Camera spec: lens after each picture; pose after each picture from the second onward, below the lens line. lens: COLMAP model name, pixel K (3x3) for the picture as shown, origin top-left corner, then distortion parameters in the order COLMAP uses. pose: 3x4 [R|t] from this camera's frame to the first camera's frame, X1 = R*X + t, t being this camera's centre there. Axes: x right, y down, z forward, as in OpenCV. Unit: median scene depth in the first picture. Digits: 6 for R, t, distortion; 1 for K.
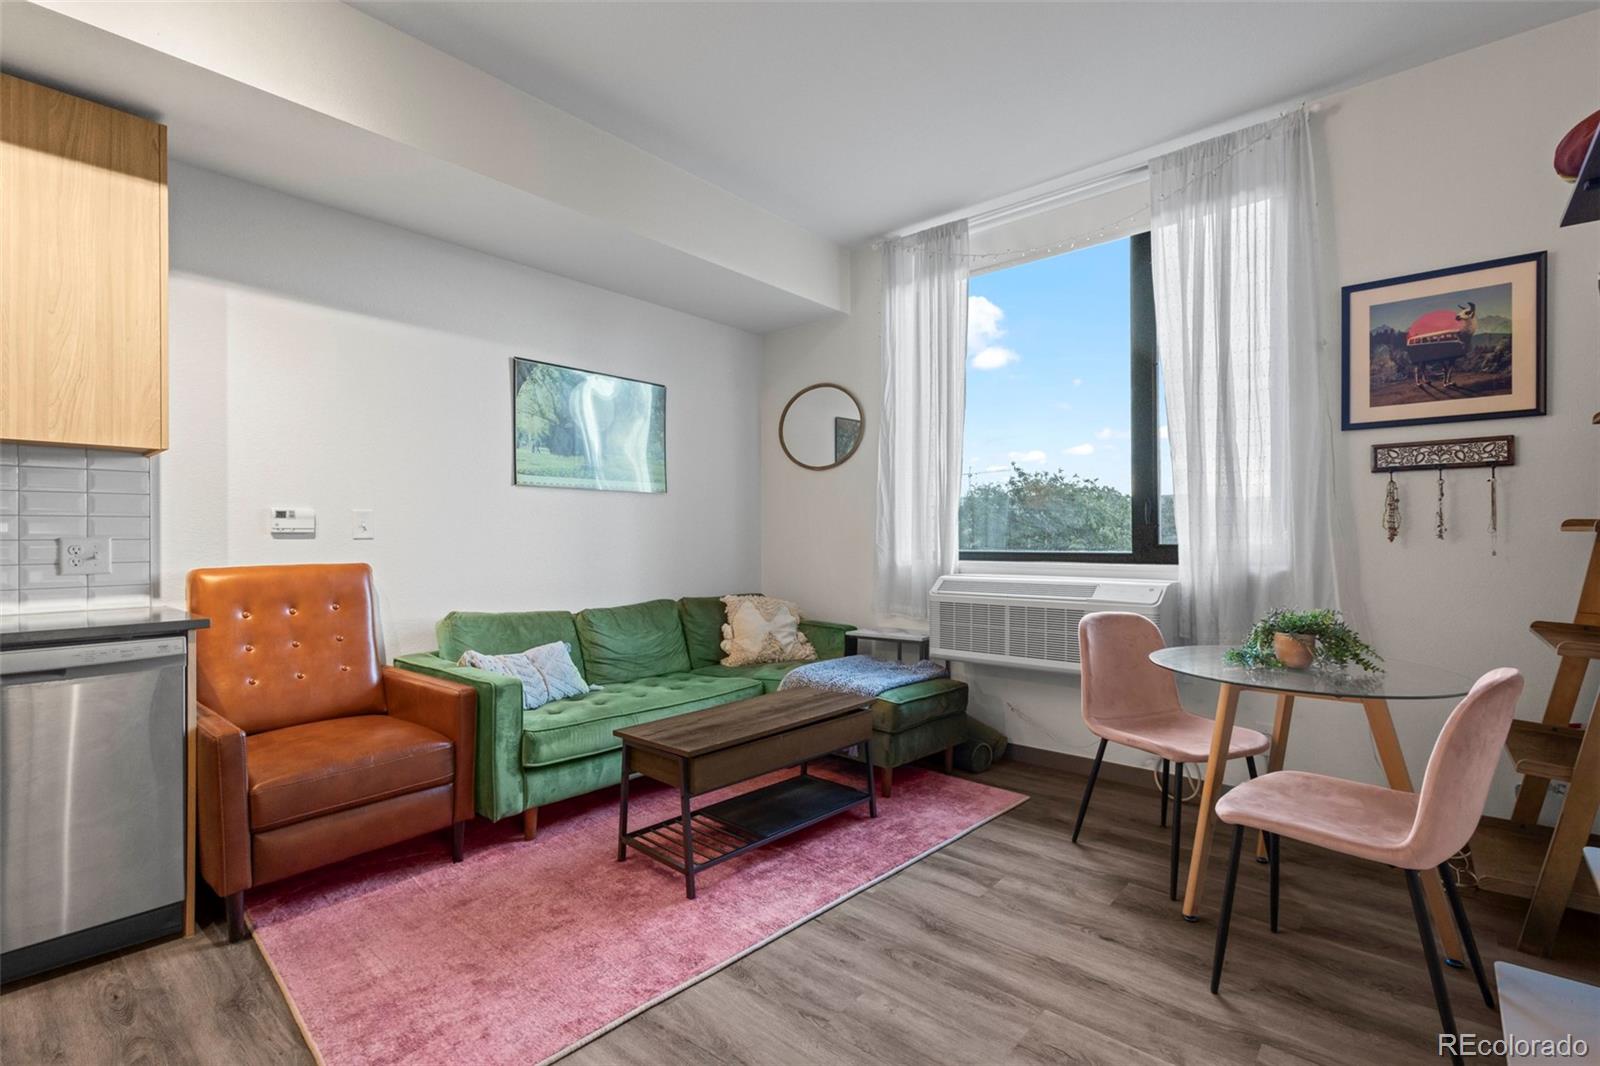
lens RADIAL K [[734.5, 0, 804.8], [0, 734.5, 534.1], [0, 0, 1]] dist [0.013073, -0.004748]
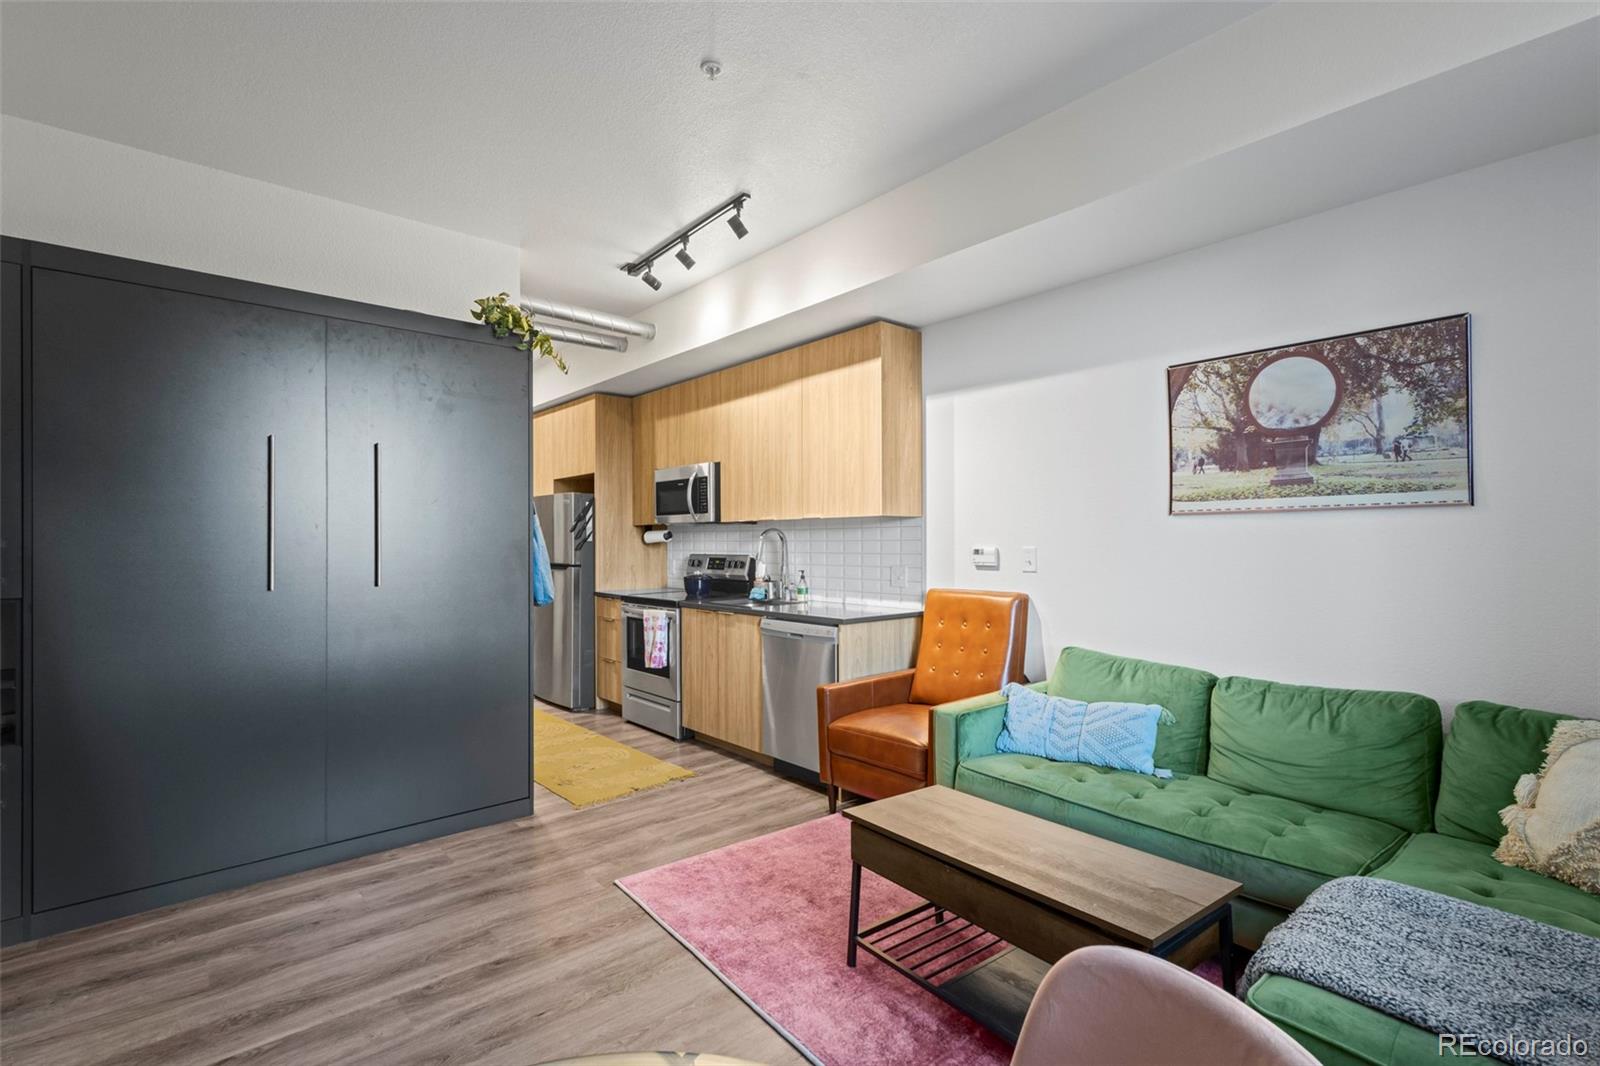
lens RADIAL K [[734.5, 0, 794.5], [0, 734.5, 537.3], [0, 0, 1]] dist [0.013073, -0.004748]
pose [[-0.154919, -0.000543, -0.987927, 0.666535], [0.007892, 0.999967, -0.001787, -0.053796], [0.987896, -0.008074, -0.154910, 0.885140]]
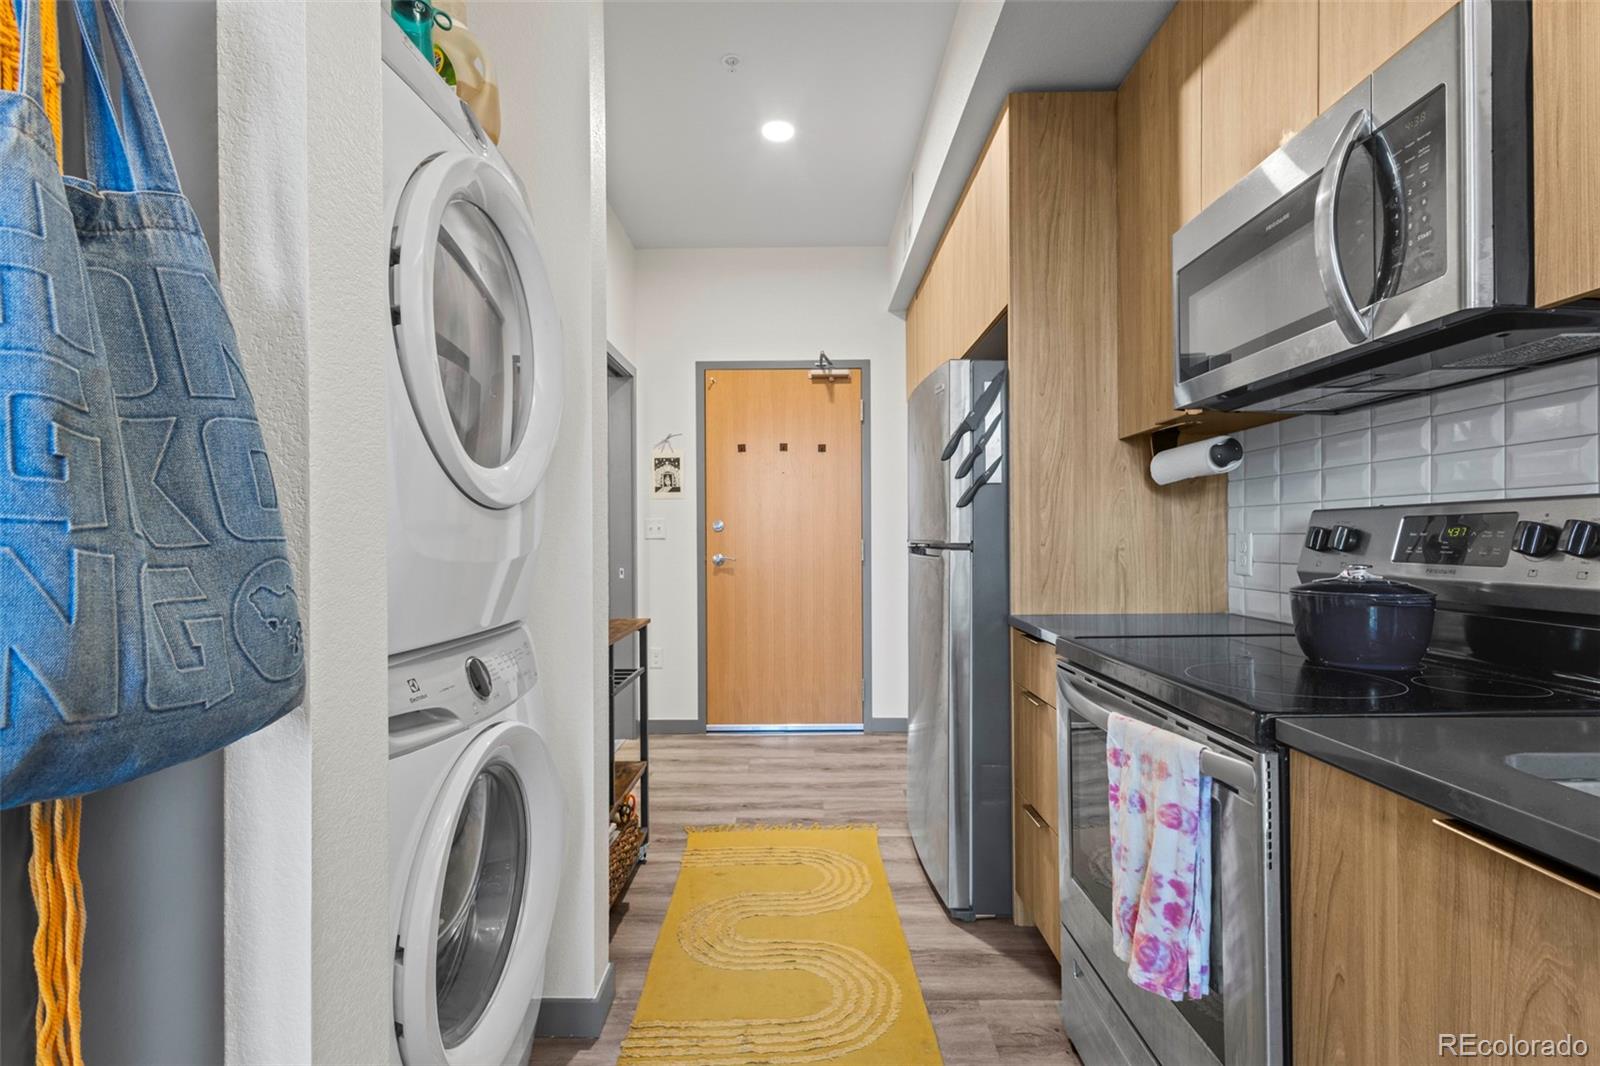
lens RADIAL K [[734.5, 0, 797.5], [0, 734.5, 538.7], [0, 0, 1]] dist [0.013073, -0.004748]
pose [[-0.767265, 0.010785, -0.641239, -0.583735], [0.013030, 0.999914, 0.001226, 0.004017], [0.641198, -0.007415, -0.767340, 0.478563]]
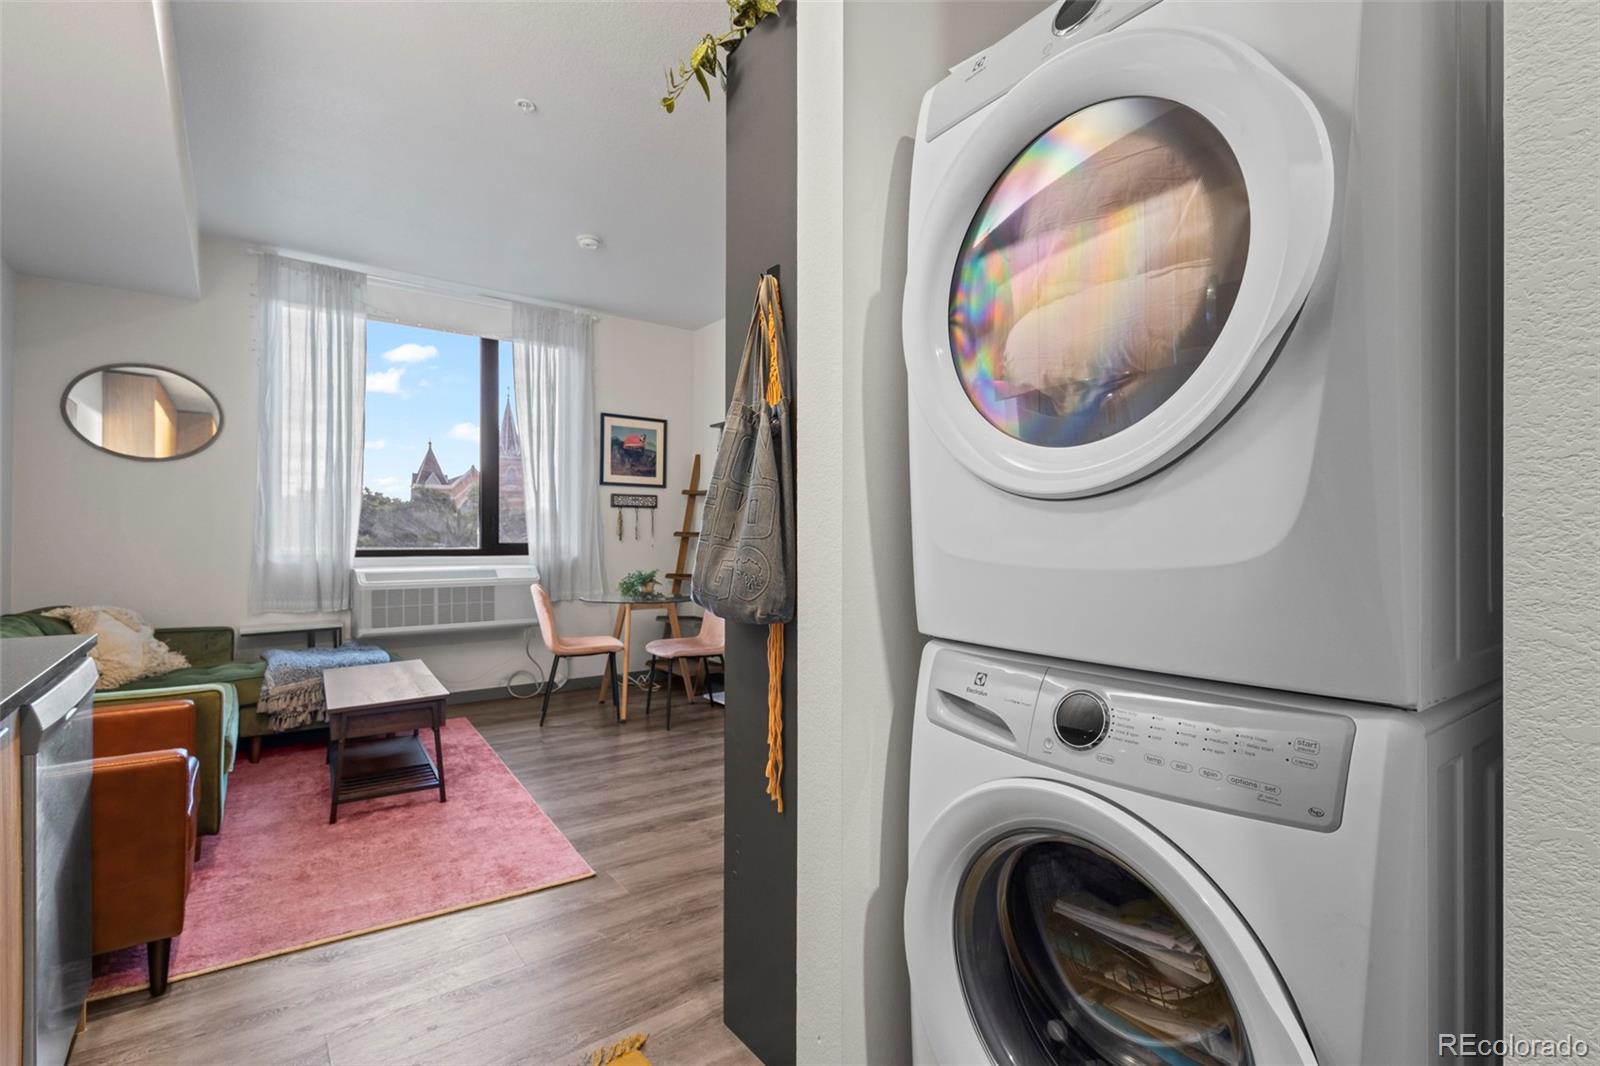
lens RADIAL K [[734.5, 0, 793.4], [0, 734.5, 536.7], [0, 0, 1]] dist [0.013073, -0.004748]
pose [[0.224422, 0.006832, 0.974468, -1.095081], [-0.006592, 0.999963, -0.005492, 0.006329], [-0.974470, -0.005191, 0.224458, 0.055884]]
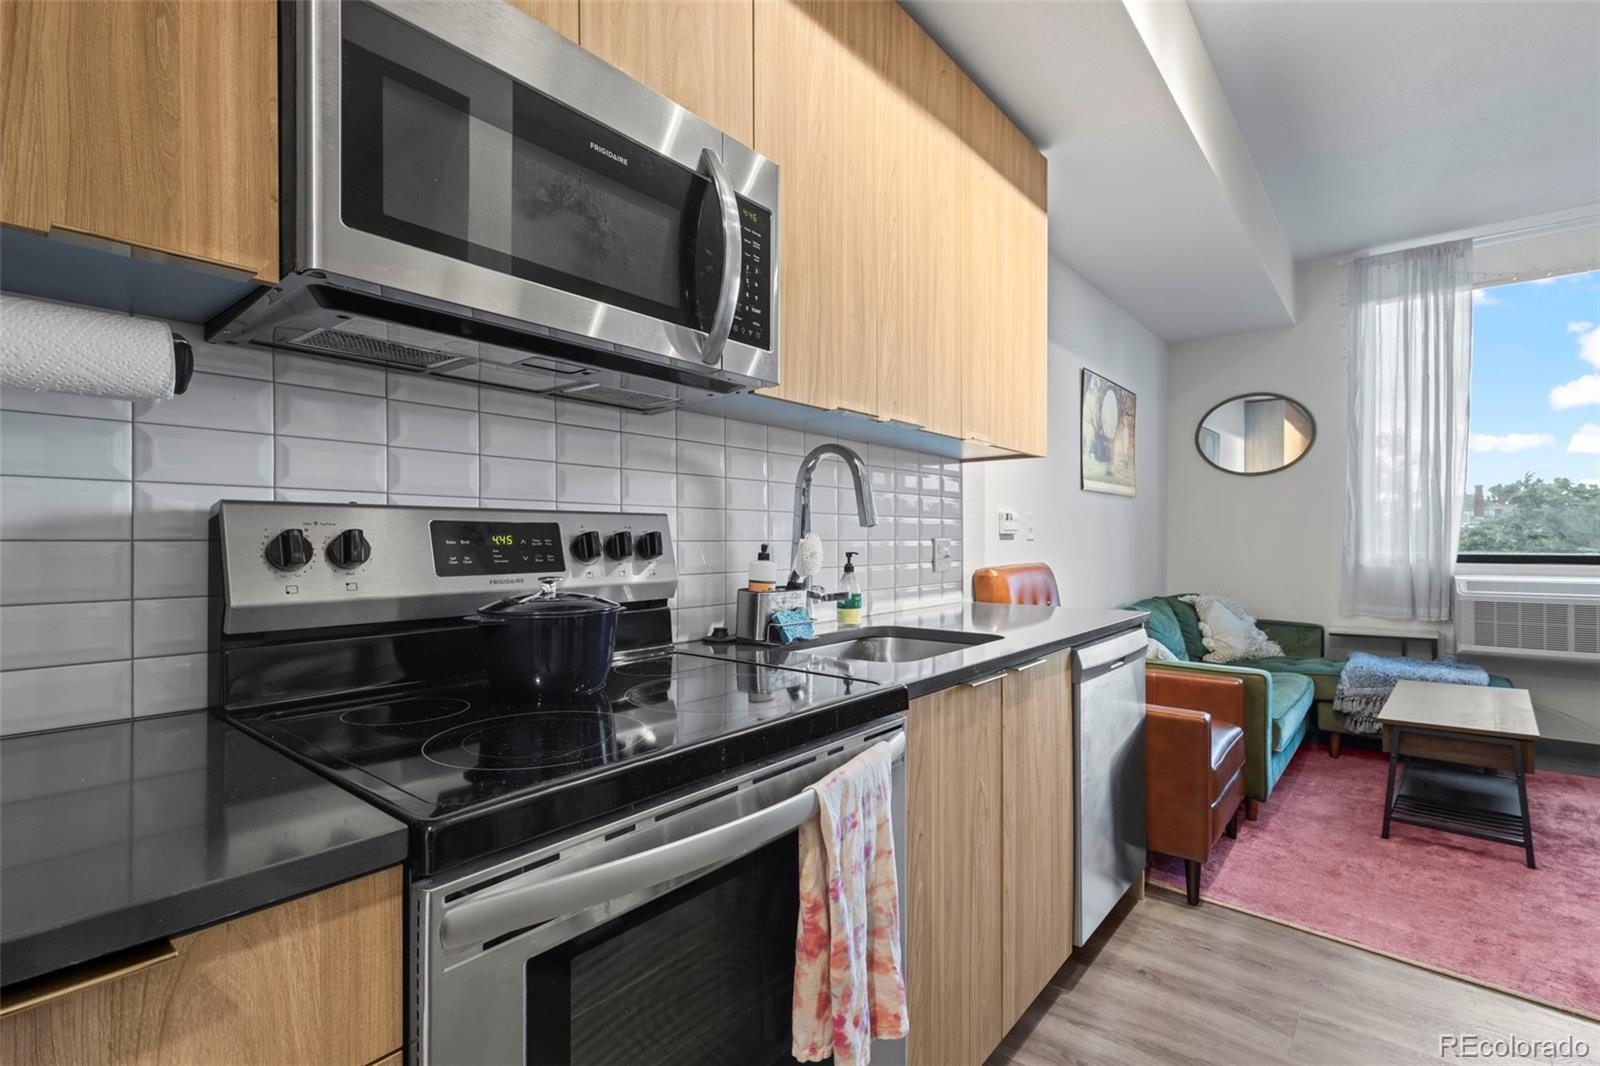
lens RADIAL K [[734.5, 0, 806.8], [0, 734.5, 543.6], [0, 0, 1]] dist [0.013073, -0.004748]
pose [[0.999845, 0.002054, 0.017506, -1.025523], [-0.002182, 0.999971, 0.007302, 0.004323], [-0.017490, -0.007339, 0.999820, -0.065207]]
